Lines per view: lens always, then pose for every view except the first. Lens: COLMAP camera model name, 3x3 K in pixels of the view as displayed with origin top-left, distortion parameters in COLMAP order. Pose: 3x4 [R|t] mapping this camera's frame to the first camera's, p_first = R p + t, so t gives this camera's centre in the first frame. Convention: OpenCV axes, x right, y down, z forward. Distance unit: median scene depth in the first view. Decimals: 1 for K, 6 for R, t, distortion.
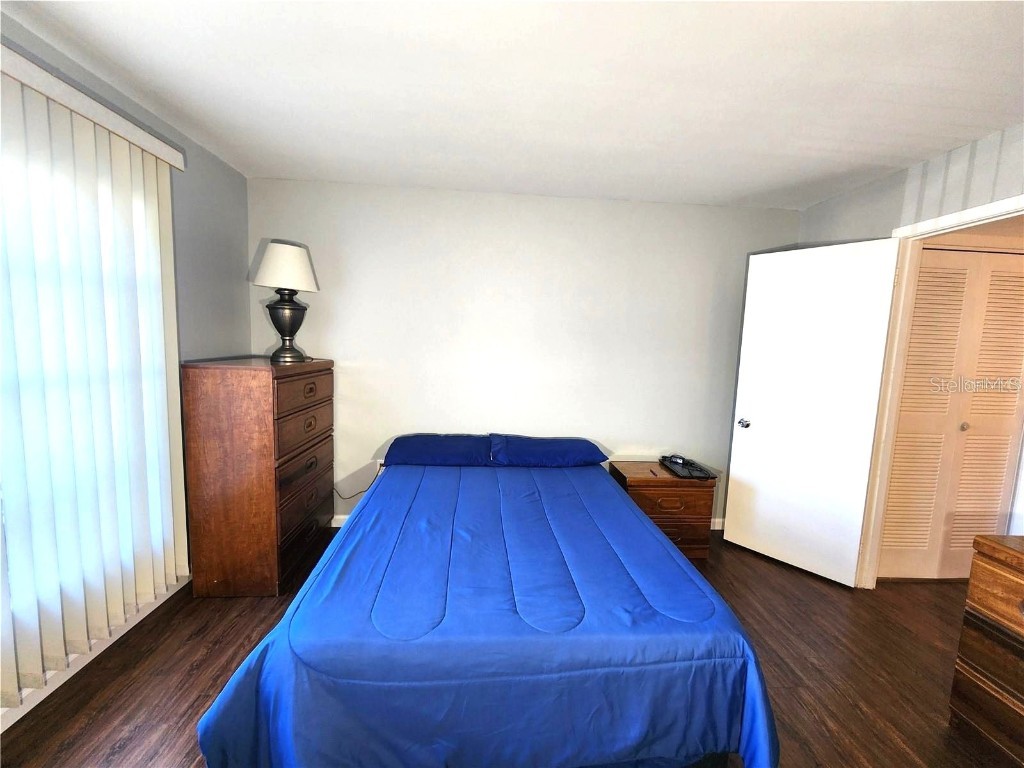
lens RADIAL K [[415.4, 0, 517.0], [0, 415.4, 384.0], [0, 0, 1]] dist [0.002030, 0.000069]
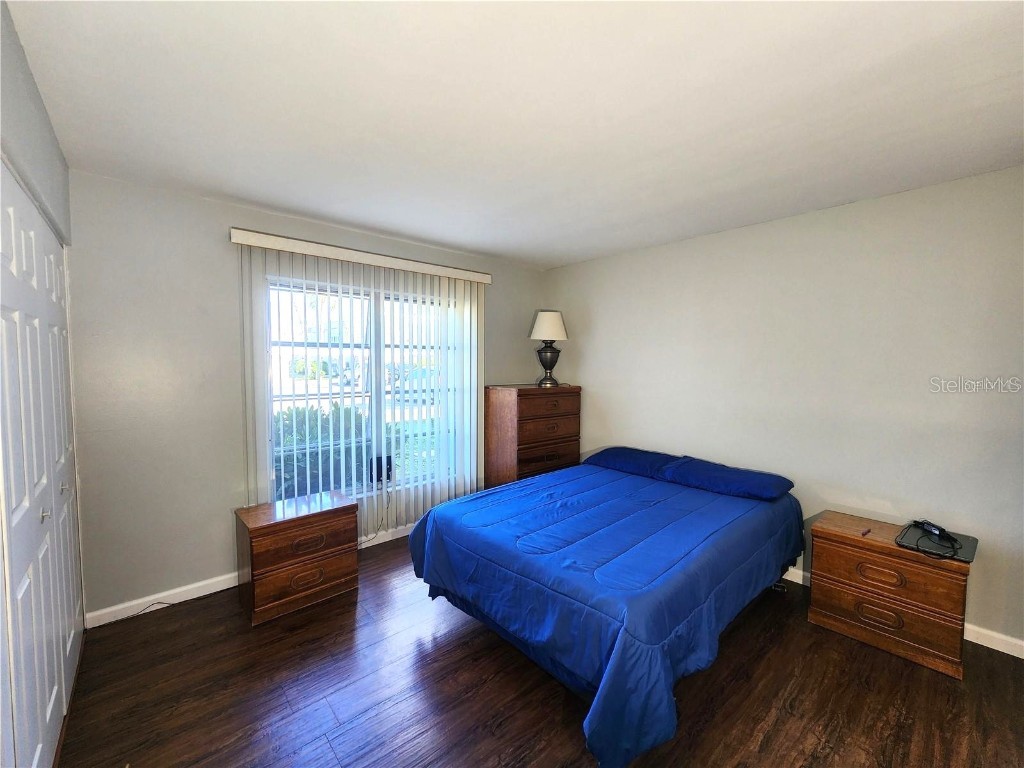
lens RADIAL K [[415.4, 0, 517.0], [0, 415.4, 384.0], [0, 0, 1]] dist [0.002030, 0.000069]
pose [[0.617869, 0.001810, -0.786279, 0.577101], [-0.062749, 0.996921, -0.047014, 0.014525], [0.783773, 0.078386, 0.616081, -0.021578]]
